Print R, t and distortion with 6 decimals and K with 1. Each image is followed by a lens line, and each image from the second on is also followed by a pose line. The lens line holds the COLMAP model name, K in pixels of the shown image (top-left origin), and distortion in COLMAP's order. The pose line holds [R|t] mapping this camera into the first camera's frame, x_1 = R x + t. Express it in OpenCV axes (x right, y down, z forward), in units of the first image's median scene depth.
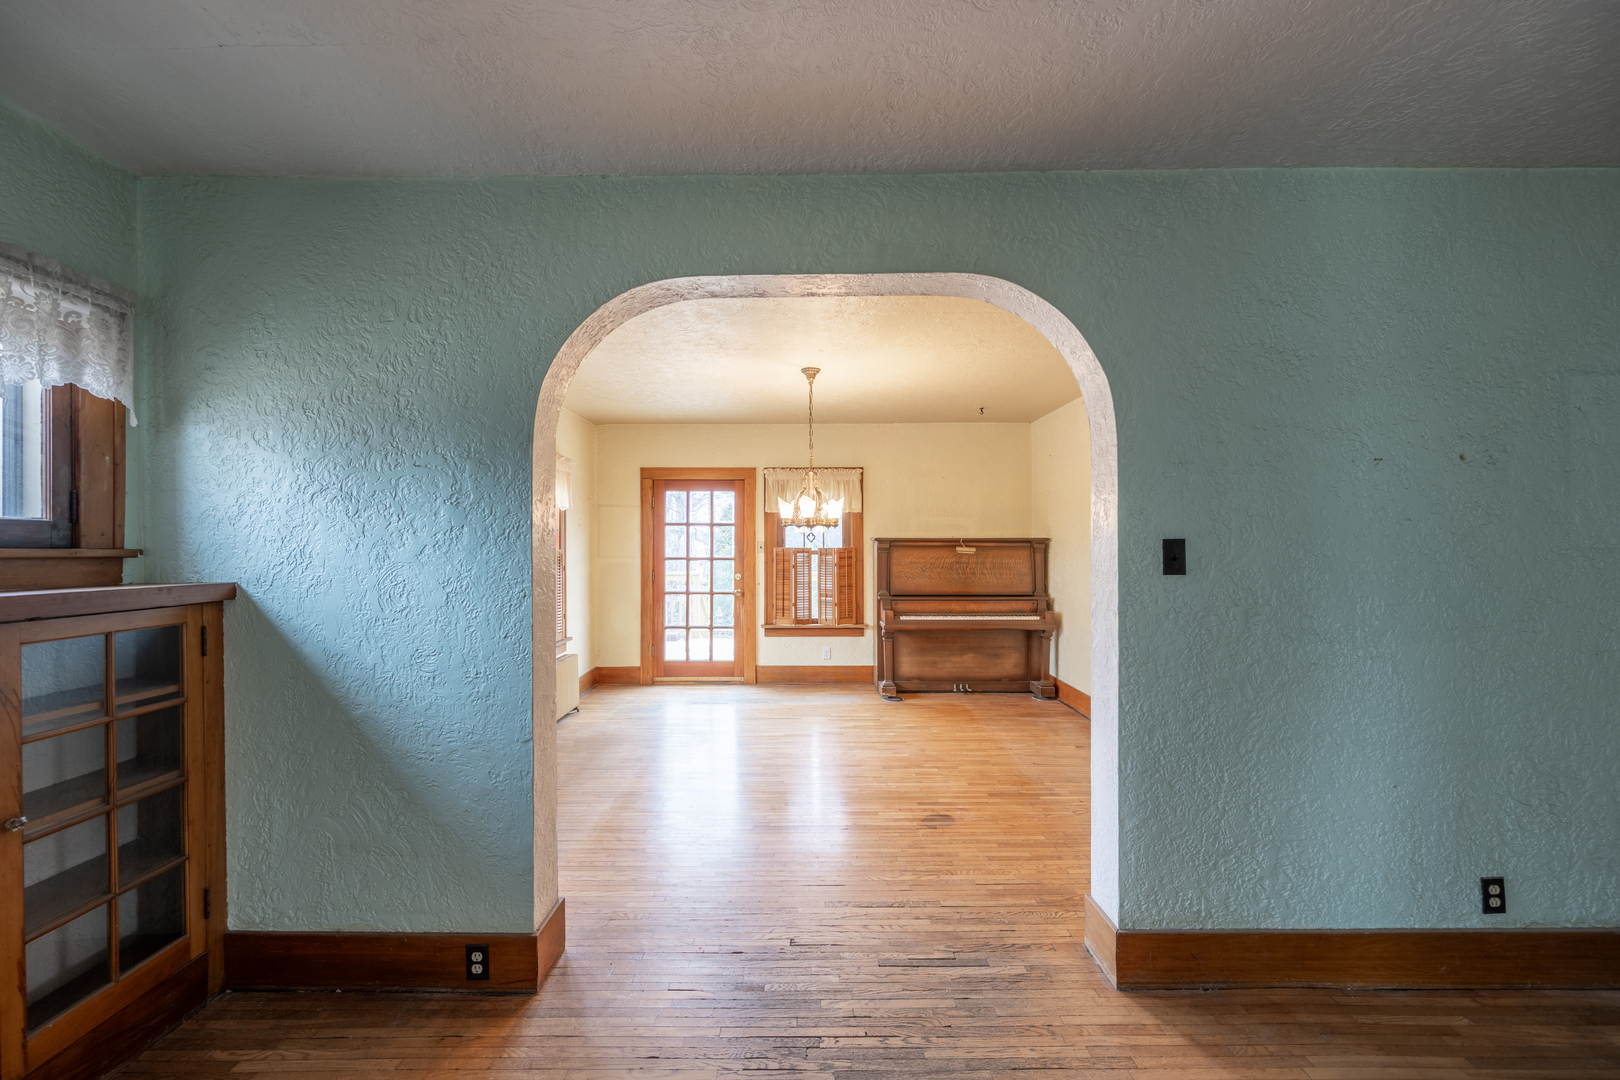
lens RADIAL K [[644.3, 0, 803.0], [0, 644.3, 542.7], [0, 0, 1]] dist [-0.002224, 0.000838]
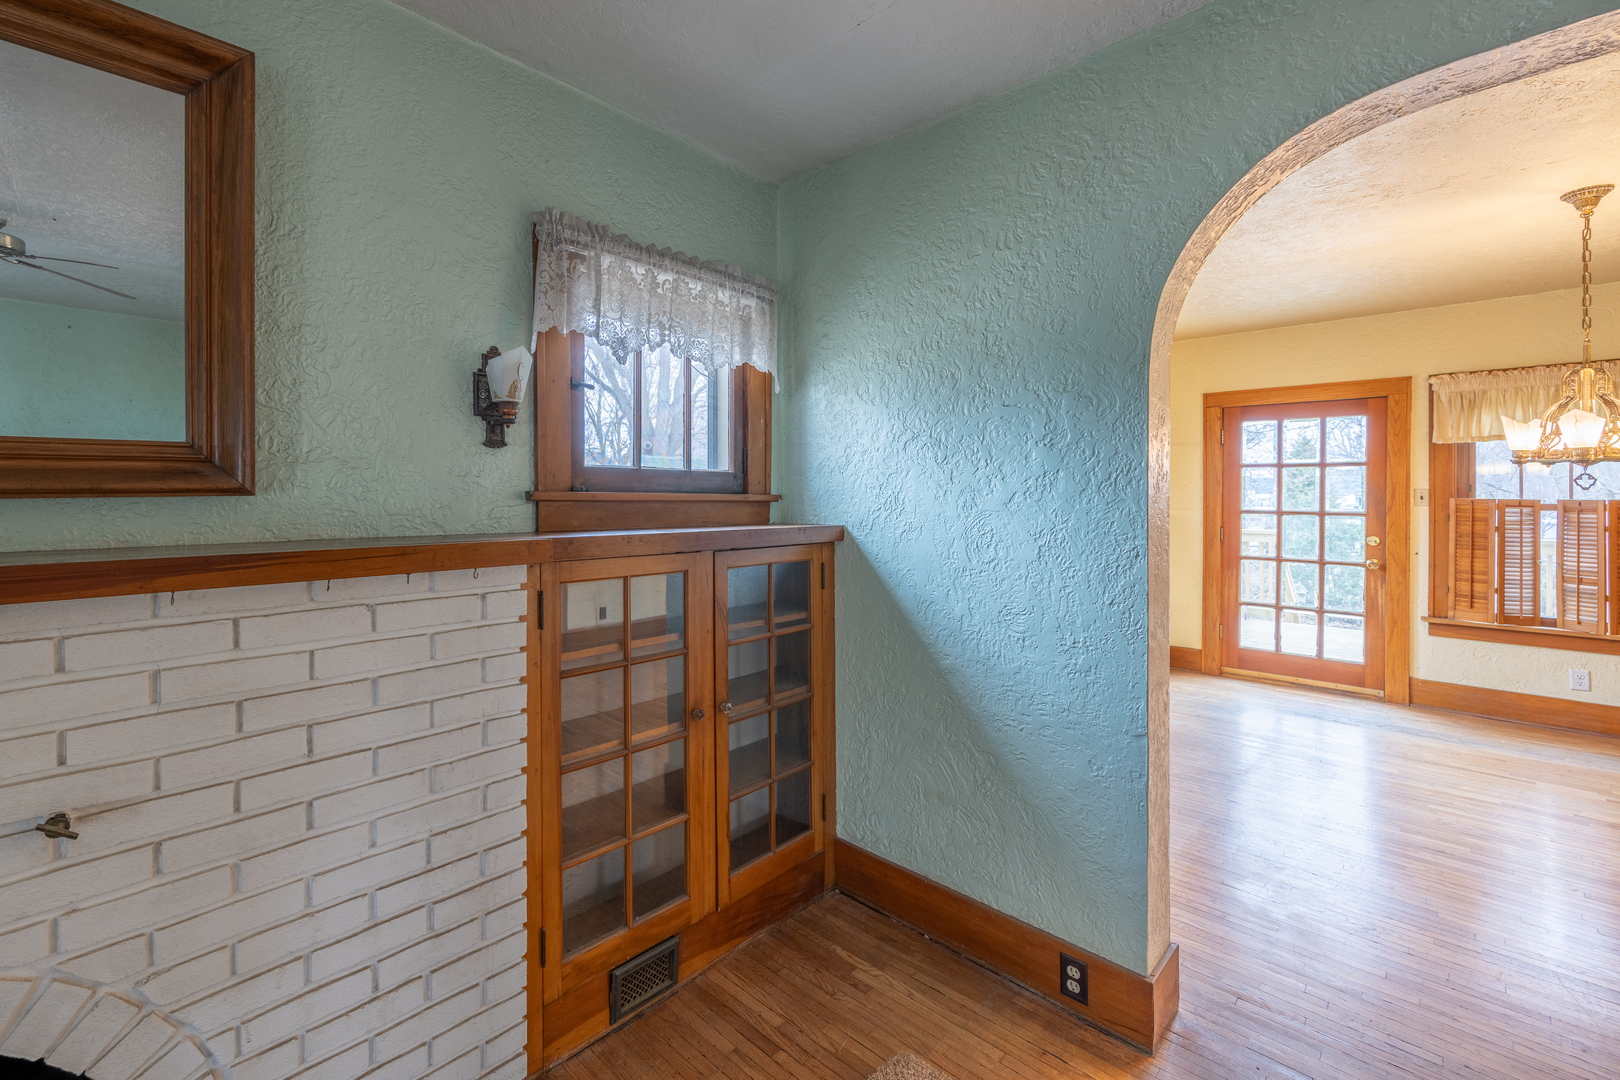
lens RADIAL K [[696.4, 0, 733.7], [0, 696.4, 494.5], [0, 0, 1]] dist [0.001855, -0.000032]
pose [[0.699757, 0.005232, -0.714361, -0.160703], [-0.001182, 0.999980, 0.006167, 0.001281], [0.714380, -0.003471, 0.699750, 0.027510]]
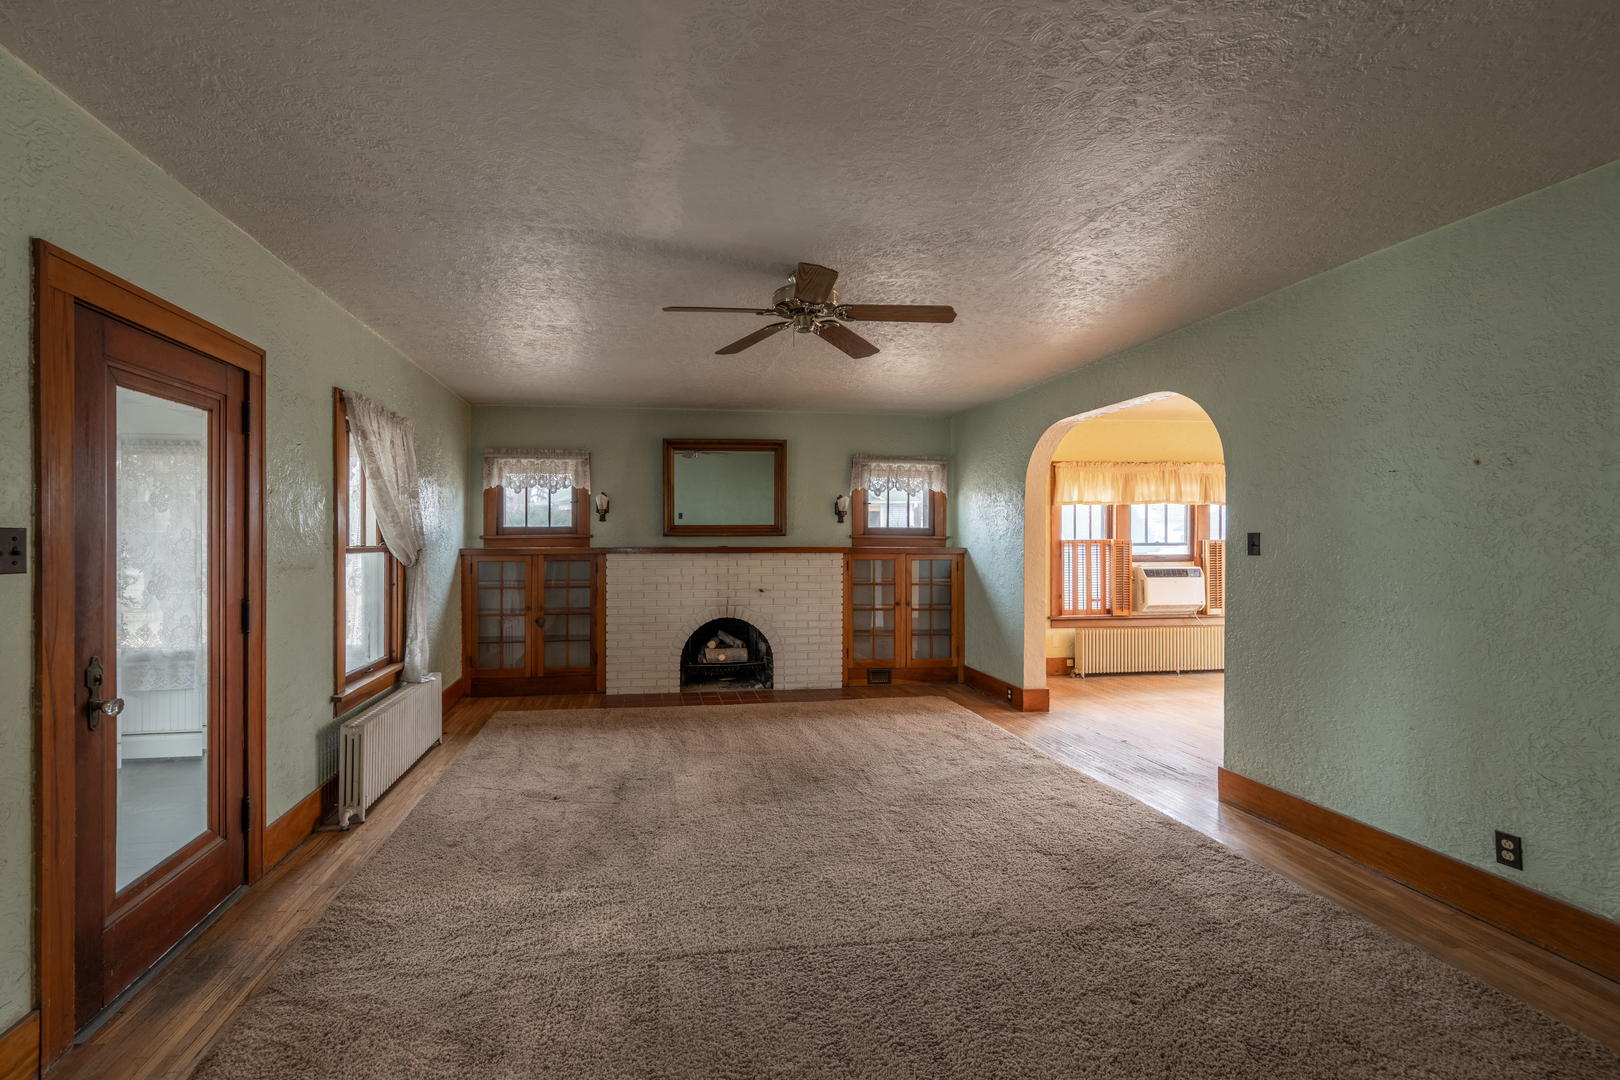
lens RADIAL K [[644.3, 0, 803.2], [0, 644.3, 539.7], [0, 0, 1]] dist [-0.002224, 0.000838]
pose [[0.244004, 0.008433, -0.969738, 1.849315], [0.000058, 0.999962, 0.008710, -0.002821], [0.969774, -0.002181, 0.243994, -0.464022]]
